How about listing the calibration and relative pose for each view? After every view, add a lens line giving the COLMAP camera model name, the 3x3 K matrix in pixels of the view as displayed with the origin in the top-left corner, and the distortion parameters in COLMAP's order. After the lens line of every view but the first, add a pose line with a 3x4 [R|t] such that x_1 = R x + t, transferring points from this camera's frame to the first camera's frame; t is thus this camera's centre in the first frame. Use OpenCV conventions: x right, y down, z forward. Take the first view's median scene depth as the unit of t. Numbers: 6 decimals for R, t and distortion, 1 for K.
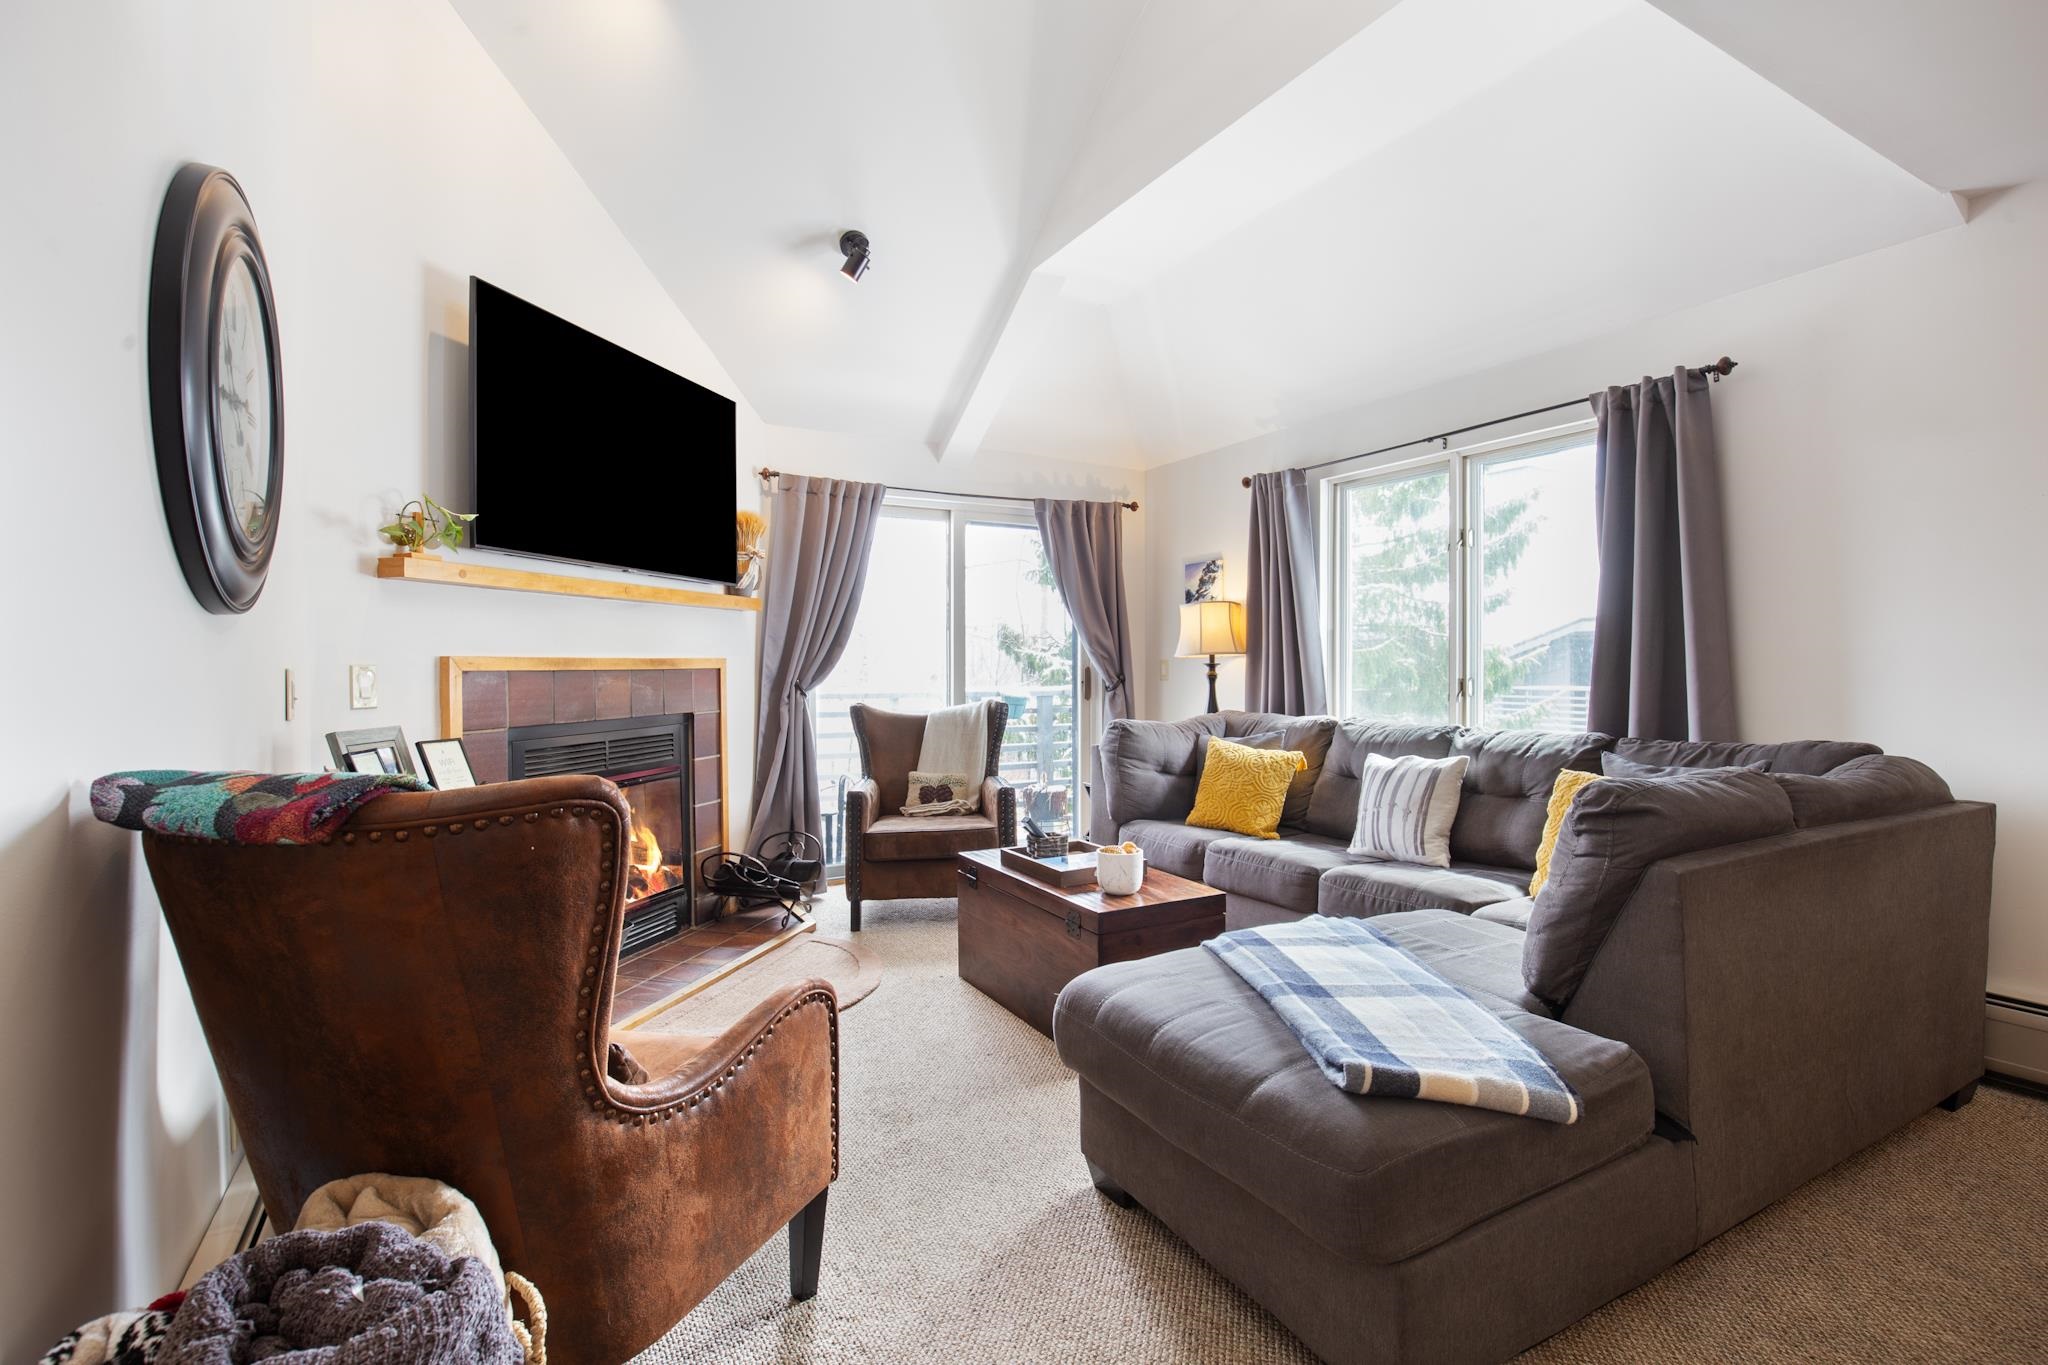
lens RADIAL K [[969.0, 0, 1034.5], [0, 969.0, 671.9], [0, 0, 1]] dist [0.000801, 0.000122]
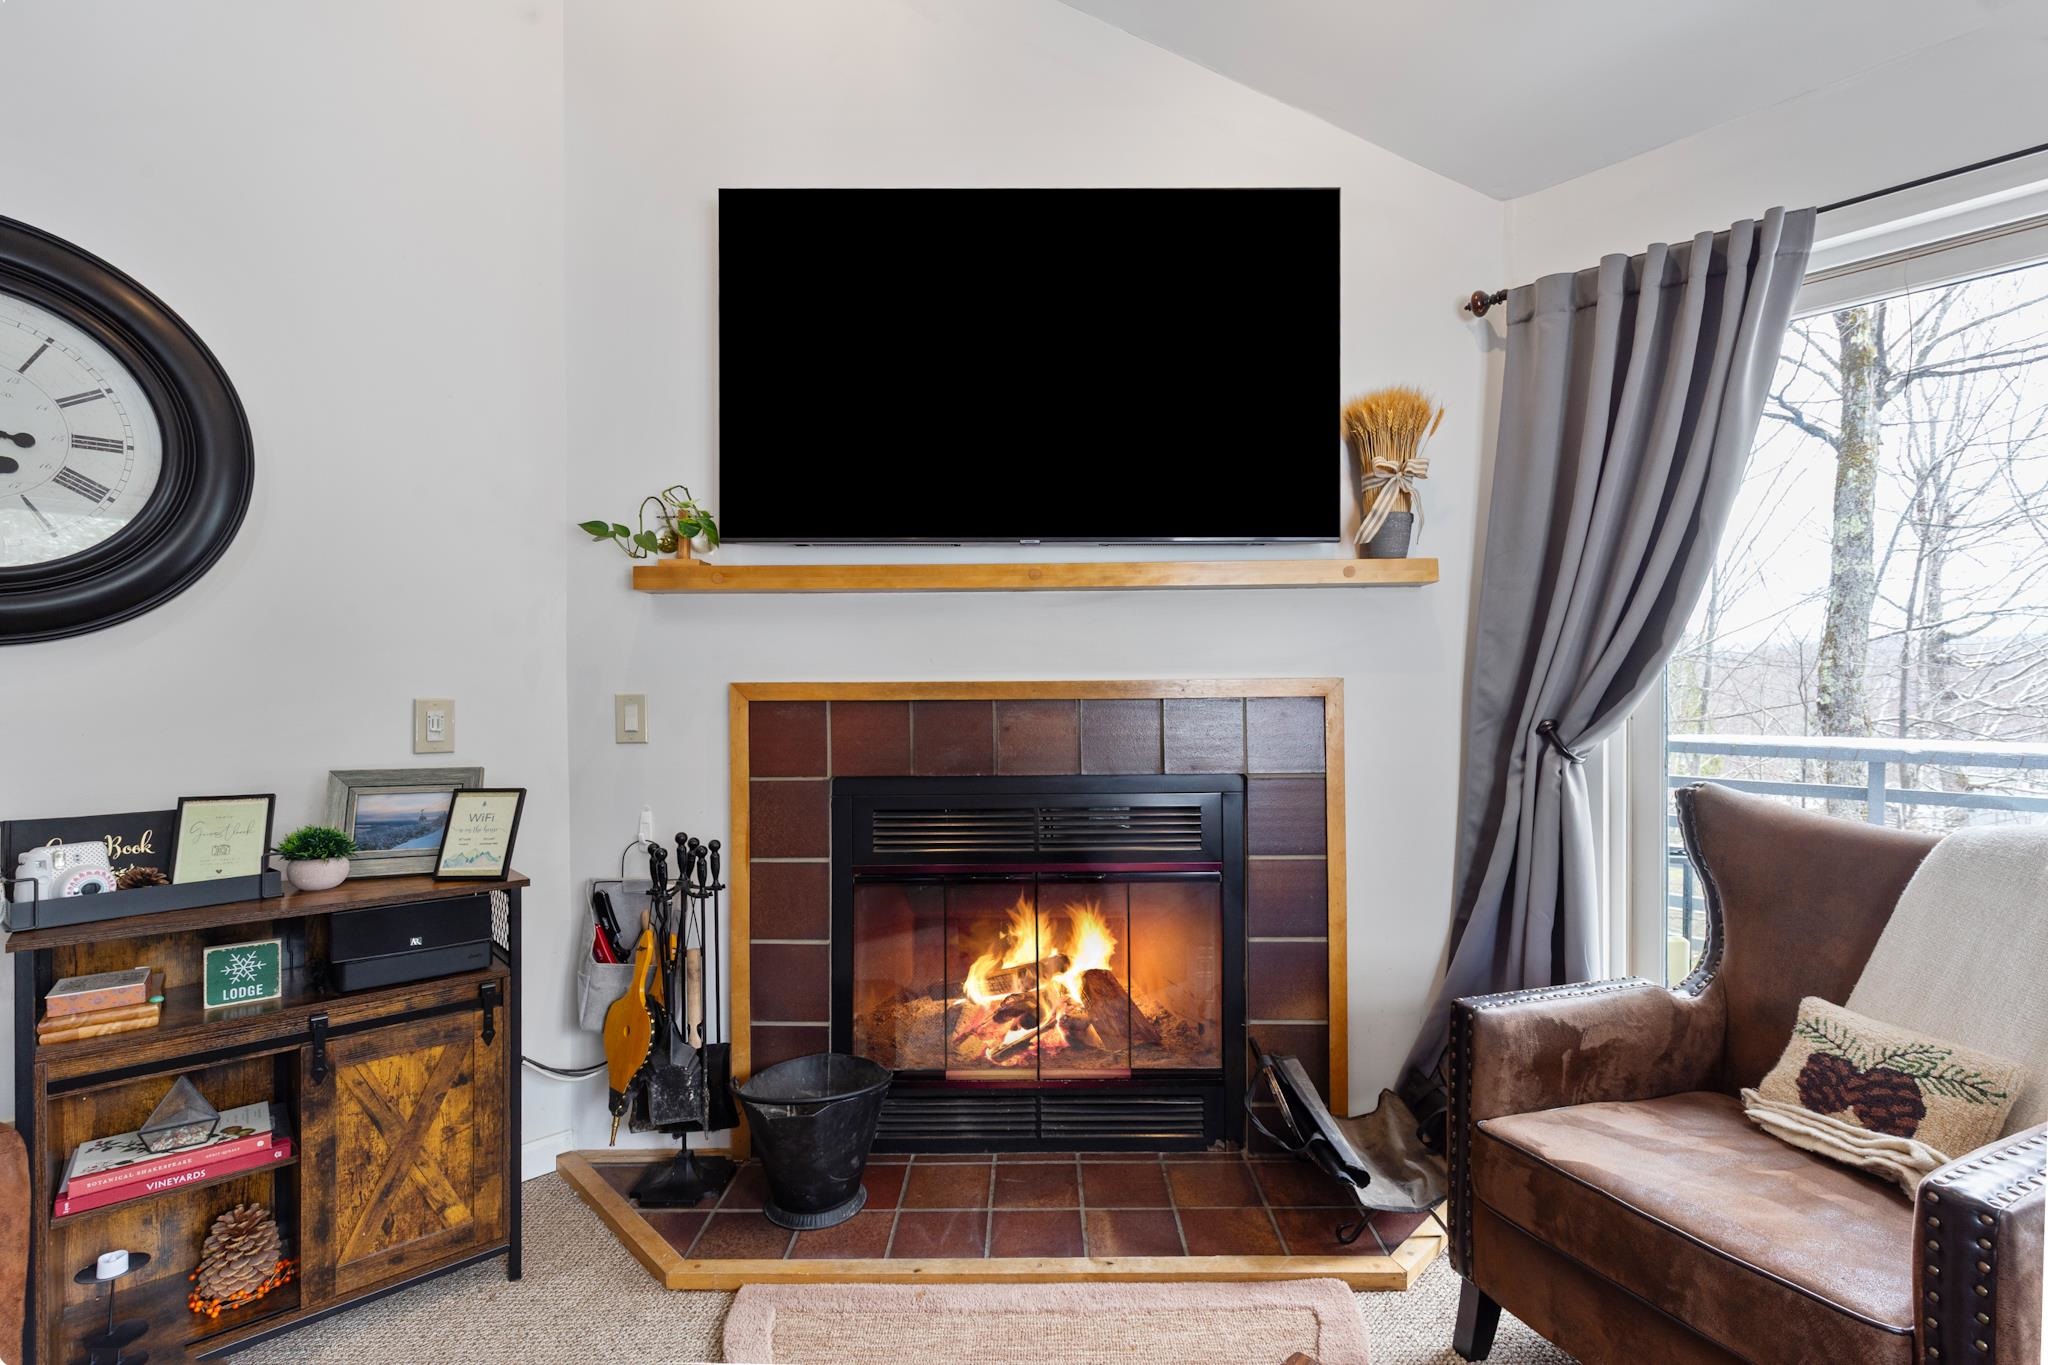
lens RADIAL K [[934.4, 0, 1031.8], [0, 934.4, 686.7], [0, 0, 1]] dist [0.000054, 0.000120]
pose [[0.243299, -0.000029, -0.969951, 0.130011], [-0.003030, 0.999995, -0.000790, -0.006990], [0.969947, 0.003131, 0.243297, 0.653468]]
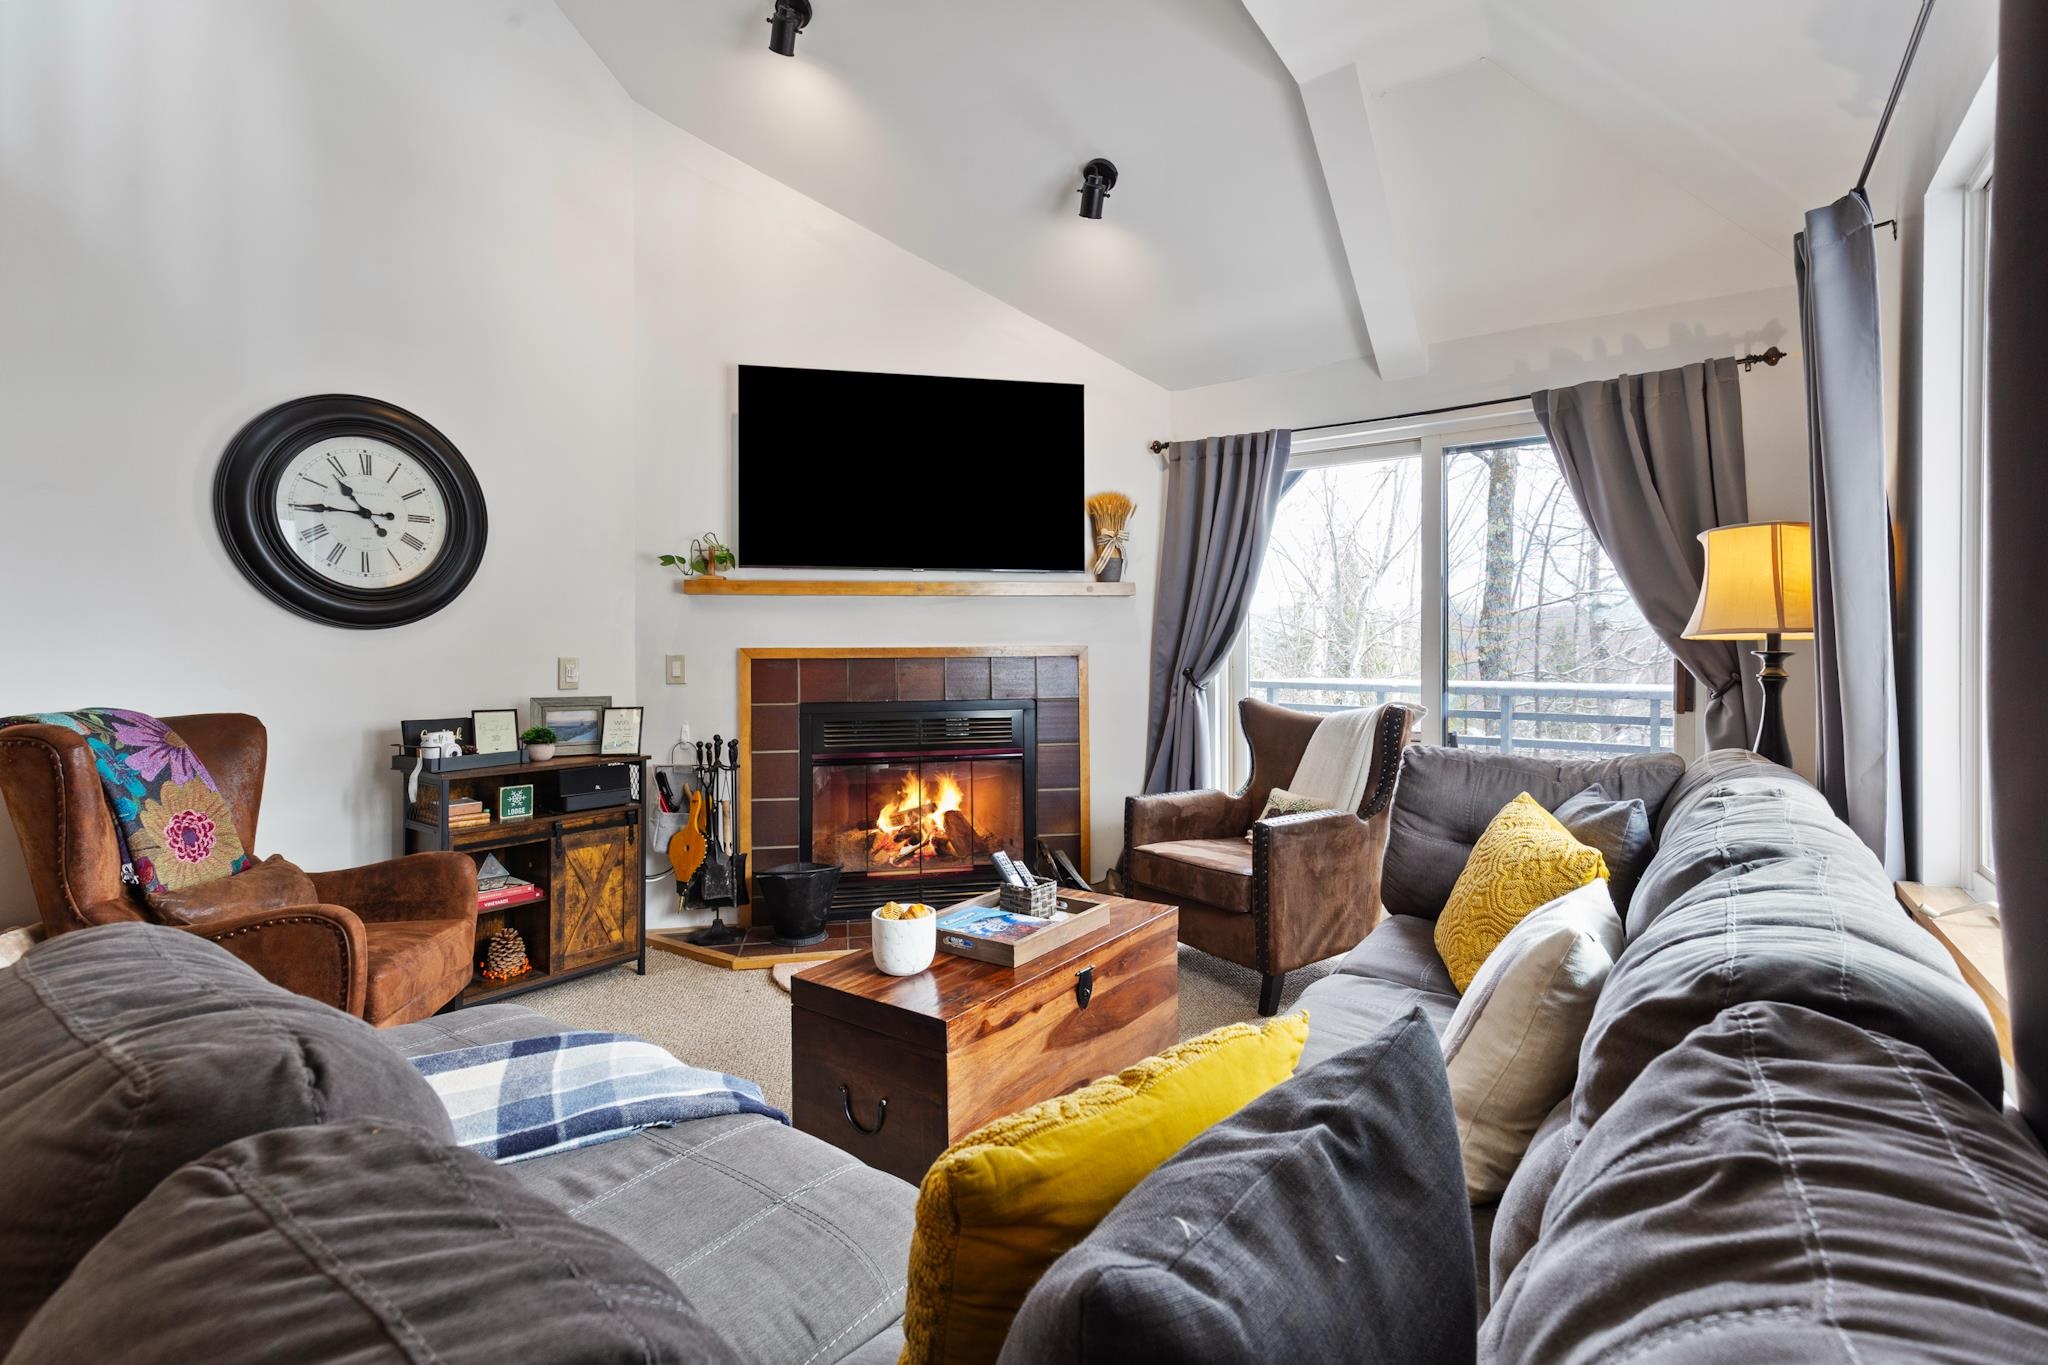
lens RADIAL K [[946.6, 0, 1020.9], [0, 946.6, 639.0], [0, 0, 1]] dist [0.003185, 0.000626]
pose [[0.420815, -0.006497, -0.907123, 0.488753], [-0.003762, 0.999953, -0.008907, -0.010422], [0.907139, 0.007161, 0.420771, 0.492029]]
